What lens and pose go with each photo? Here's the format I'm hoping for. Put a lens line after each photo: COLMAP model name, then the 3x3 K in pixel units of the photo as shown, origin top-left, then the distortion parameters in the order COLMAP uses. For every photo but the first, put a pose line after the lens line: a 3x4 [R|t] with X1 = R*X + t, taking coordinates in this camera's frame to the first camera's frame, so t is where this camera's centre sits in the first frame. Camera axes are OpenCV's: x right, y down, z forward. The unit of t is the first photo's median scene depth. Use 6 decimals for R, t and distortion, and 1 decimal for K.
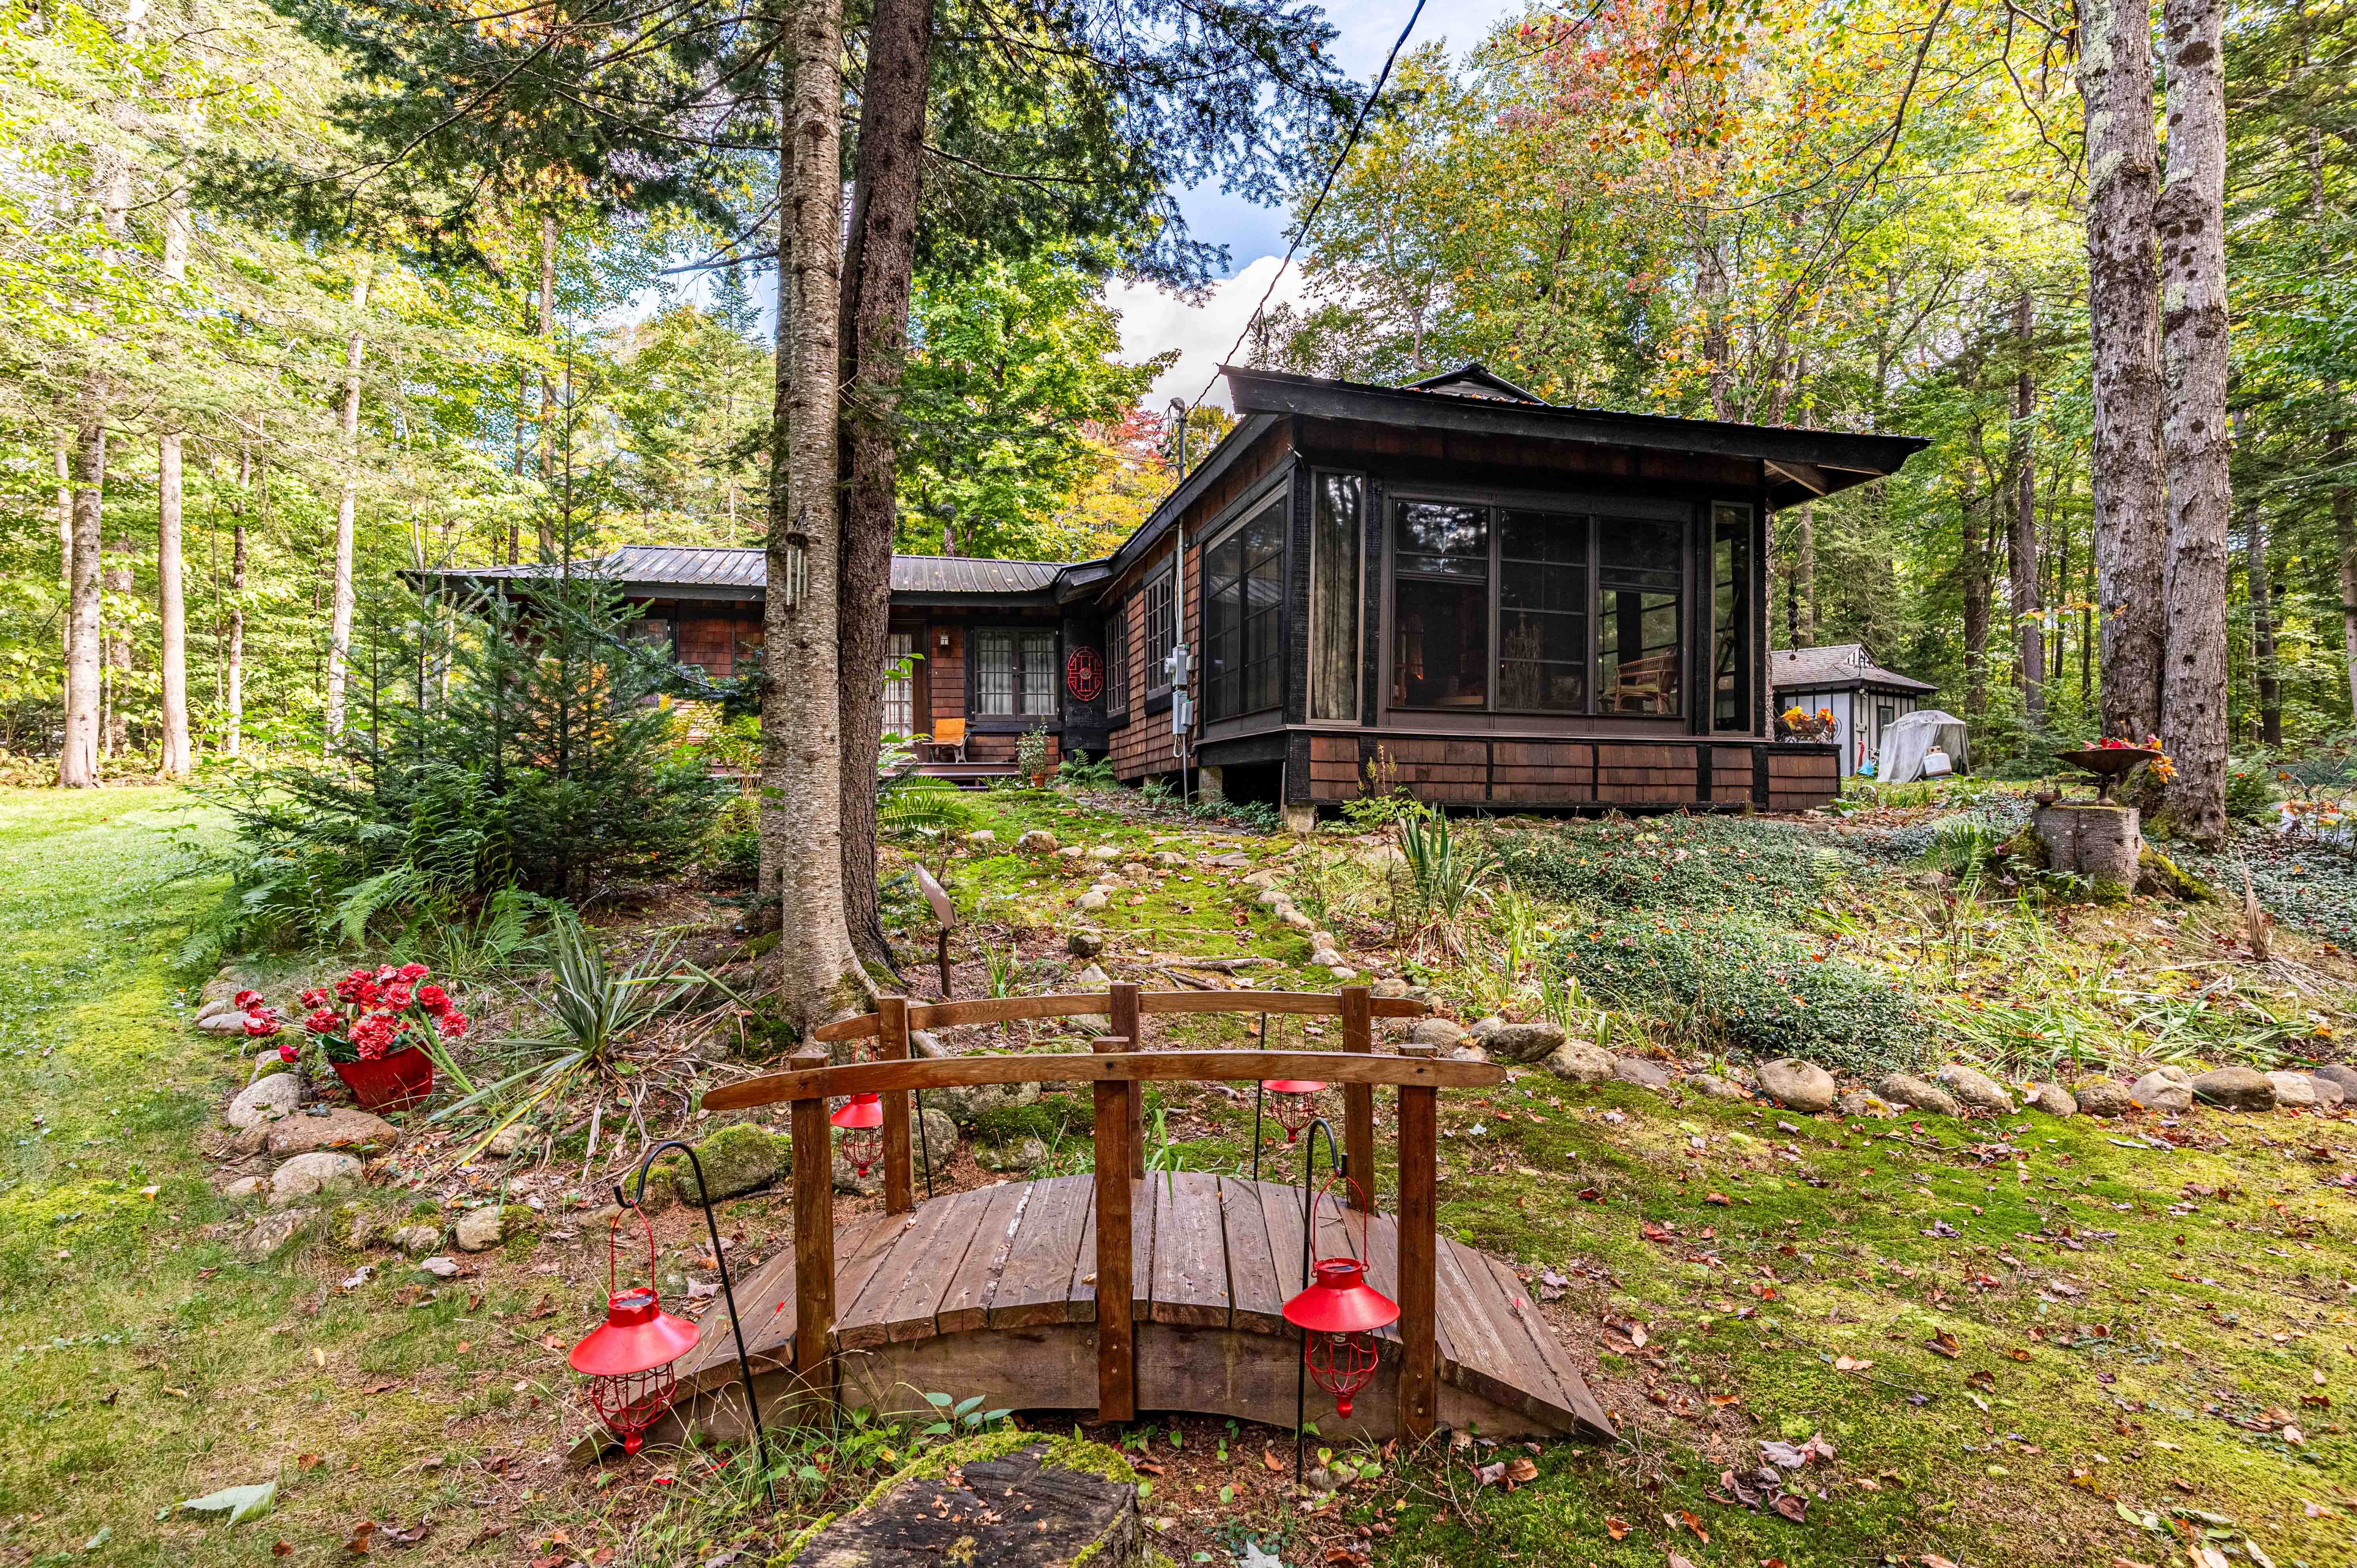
lens RADIAL K [[1171.2, 0, 1156.5], [0, 1171.2, 807.5], [0, 0, 1]] dist [-0.099254, 0.035017]
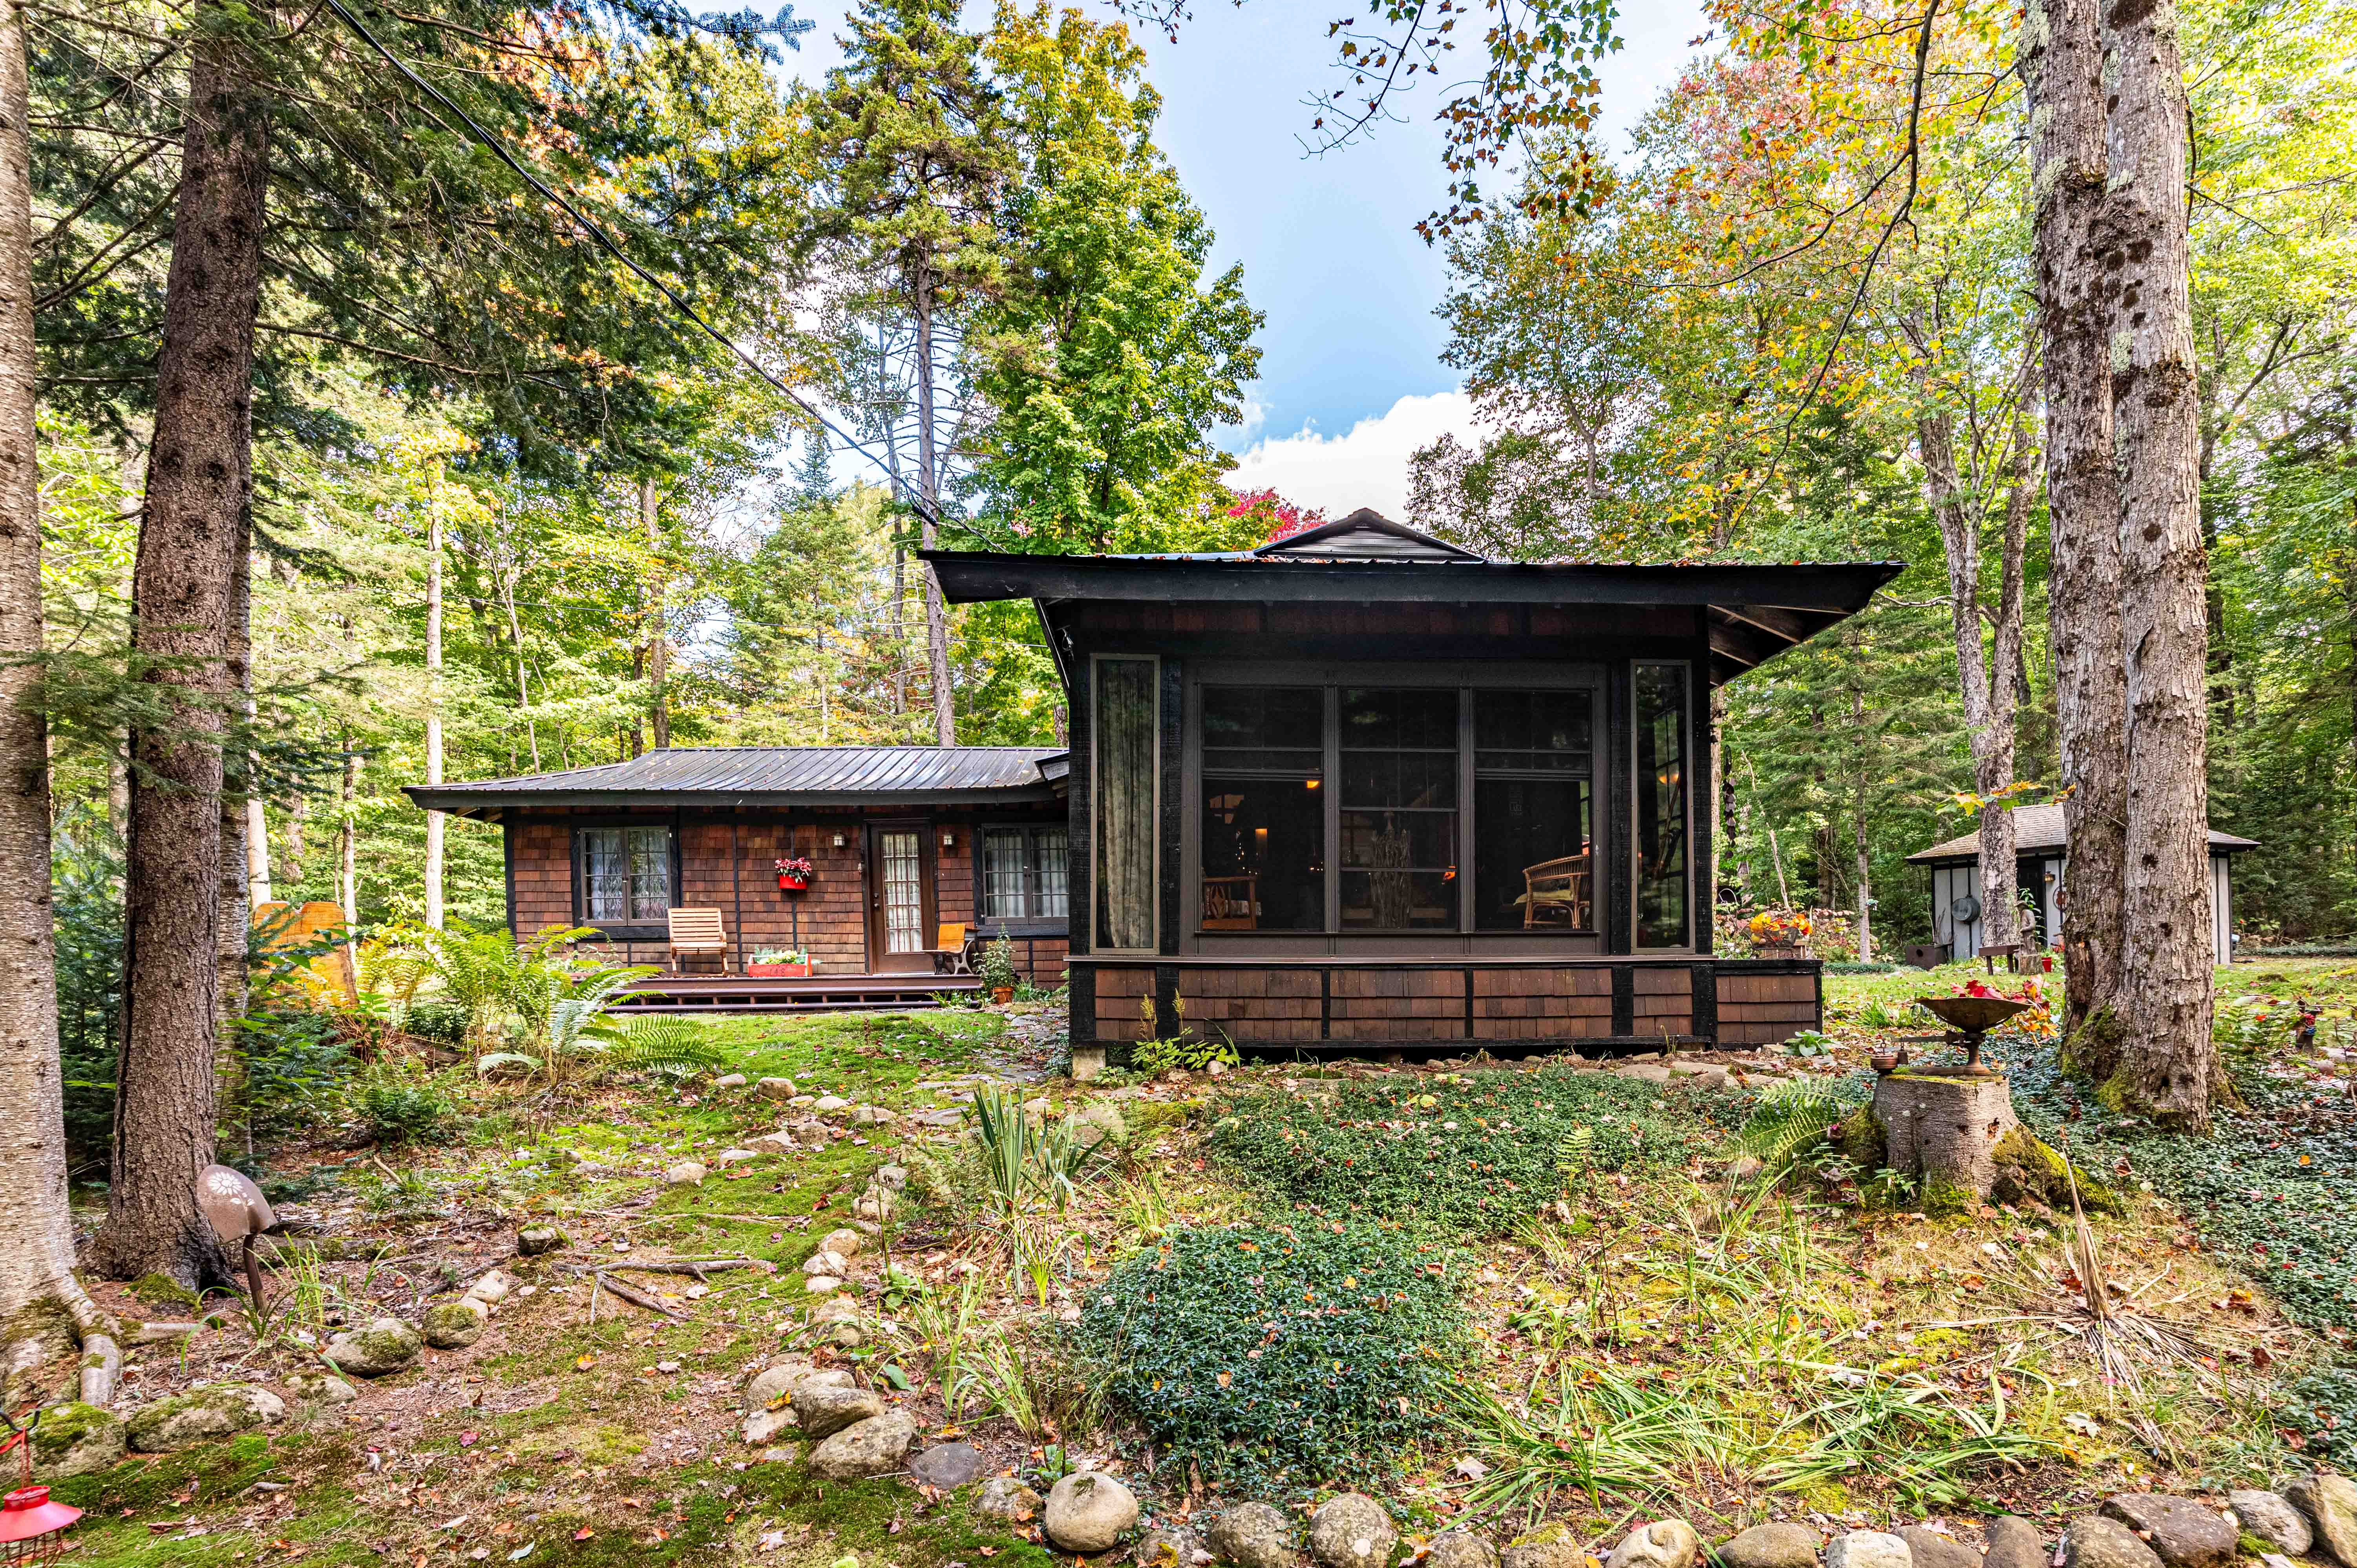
lens RADIAL K [[1249.1, 0, 1250.0], [0, 1249.1, 977.9], [0, 0, 1]] dist [-0.064051, 0.025722]
pose [[0.984444, -0.008424, -0.175497, 0.479960], [0.008068, 0.999964, -0.002740, -0.058821], [0.175514, 0.001282, 0.984476, 0.121289]]
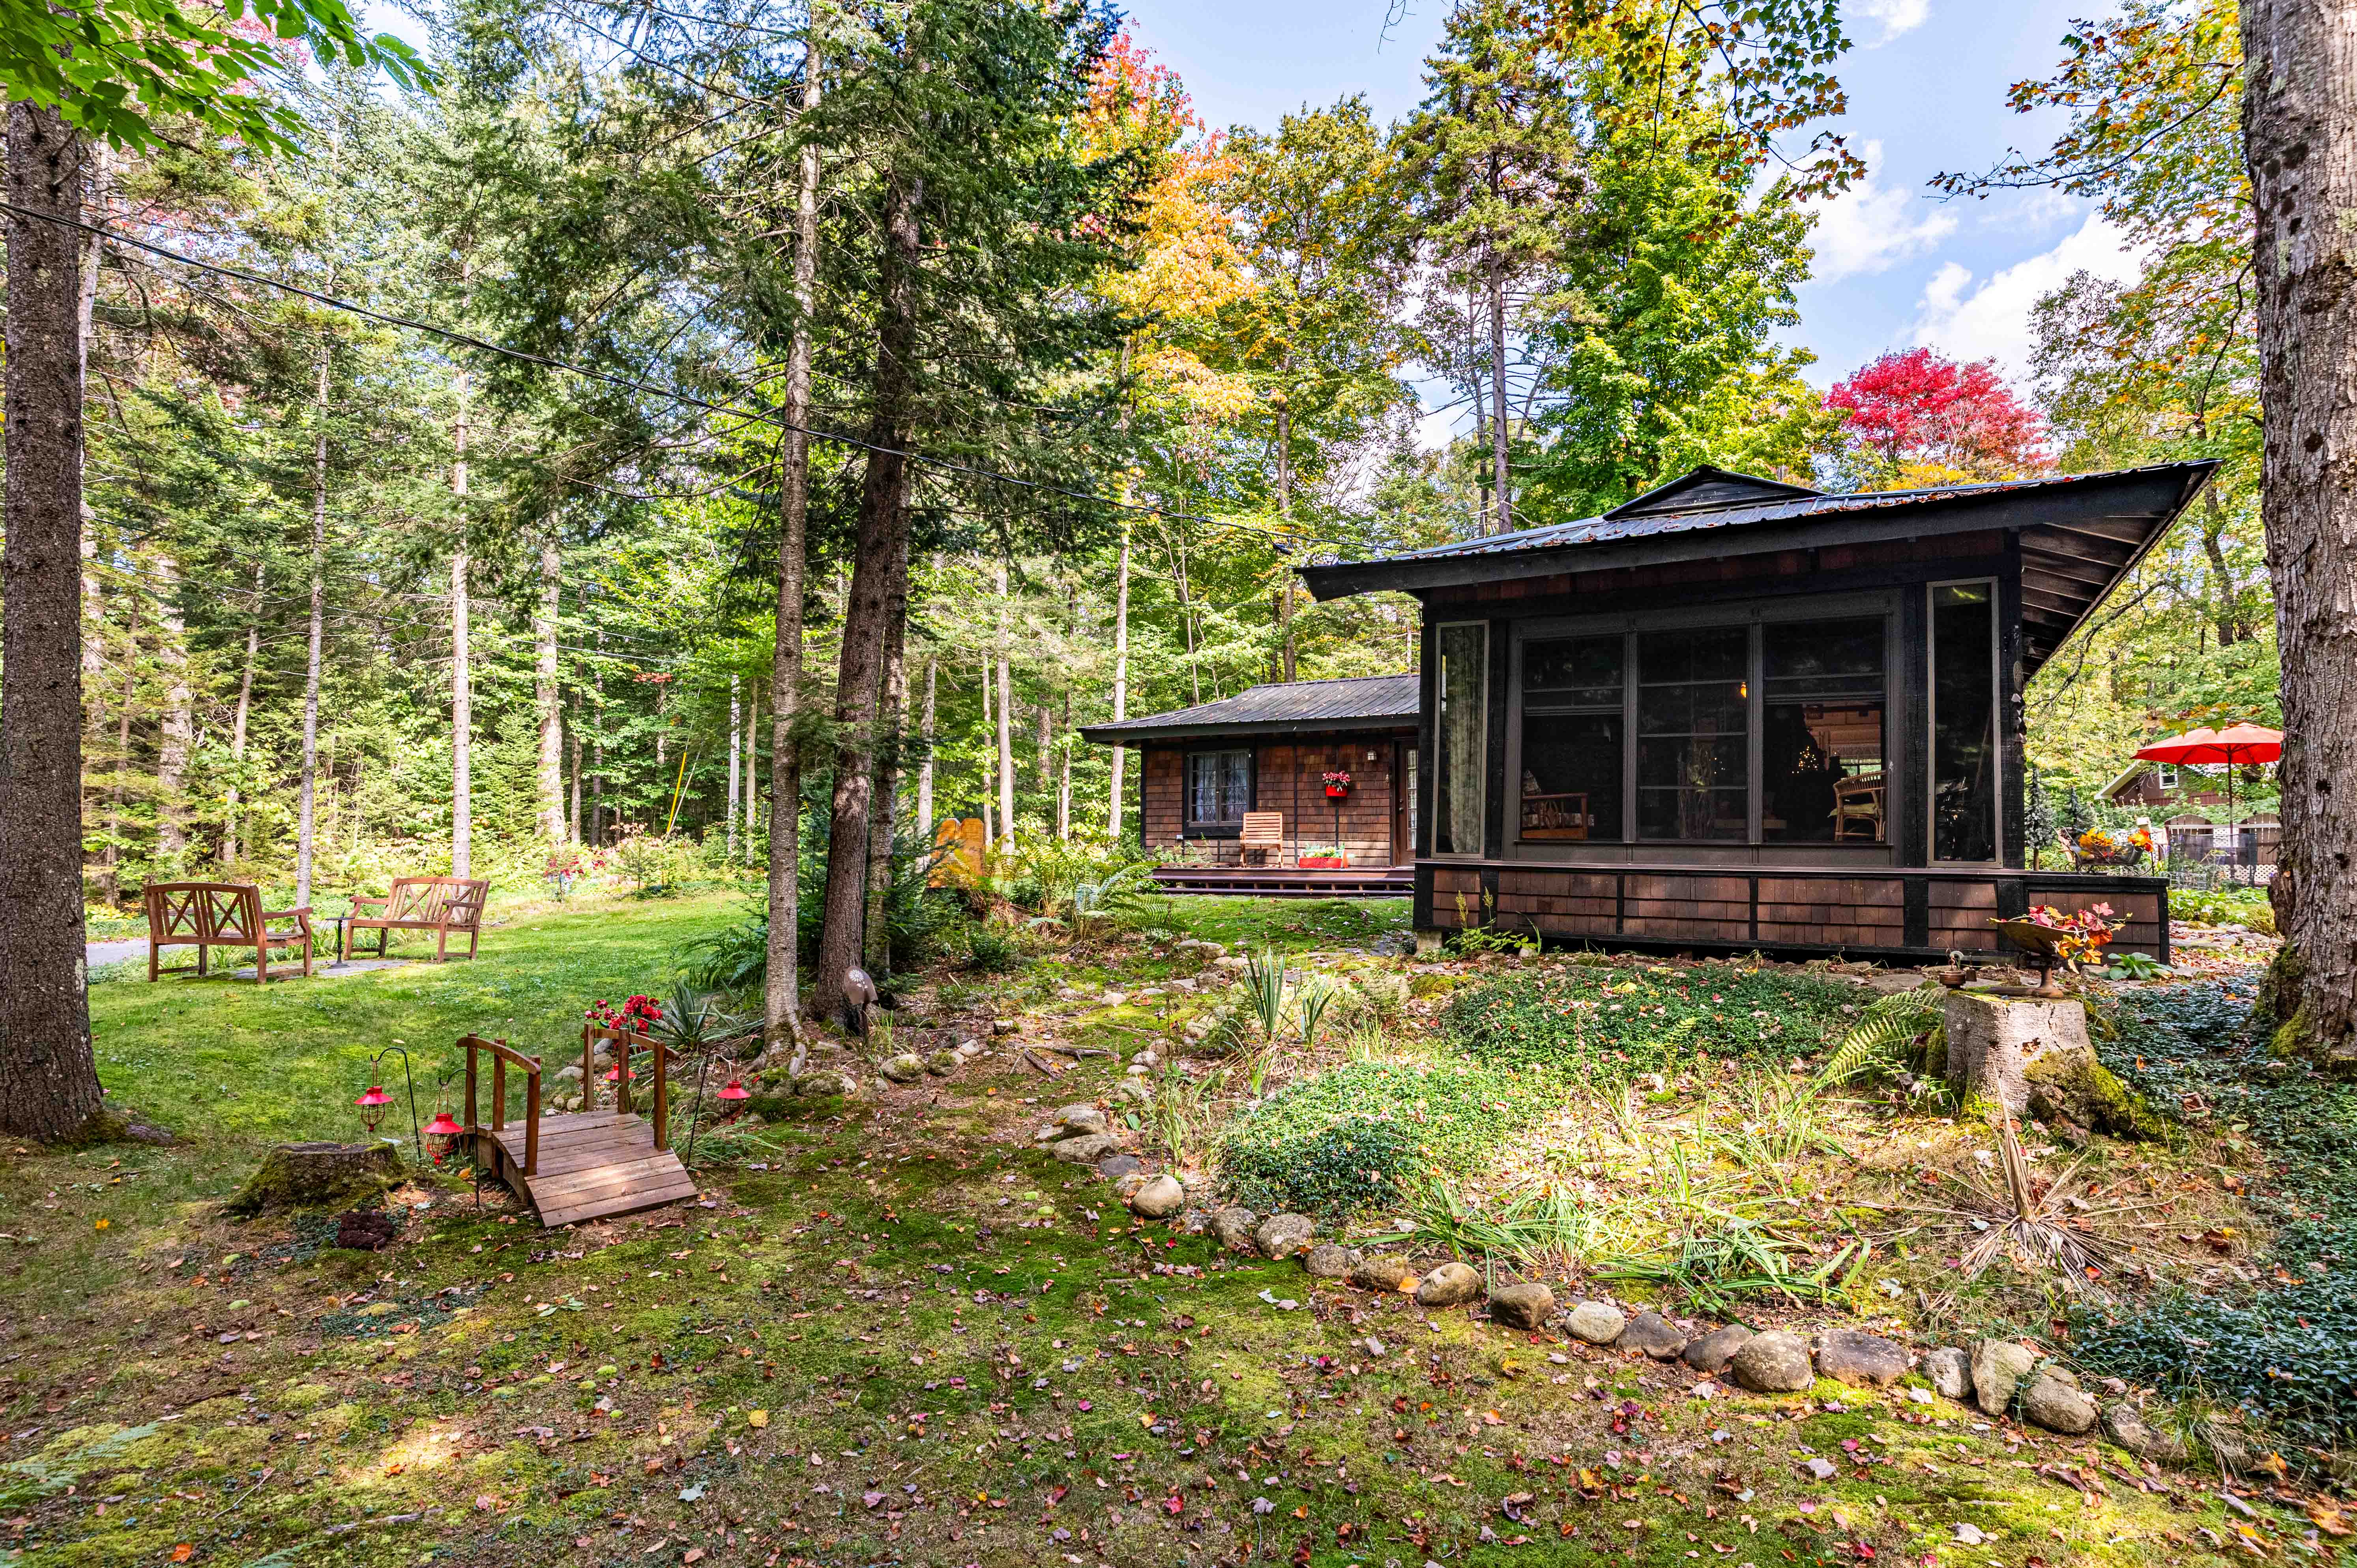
lens RADIAL K [[1177.0, 0, 1186.3], [0, 1177.0, 793.0], [0, 0, 1]] dist [-0.053499, 0.024410]
pose [[0.723797, -0.029360, -0.689389, 0.866581], [-0.016203, 0.998096, -0.059519, -0.074806], [0.689823, 0.054250, 0.721942, 0.023800]]
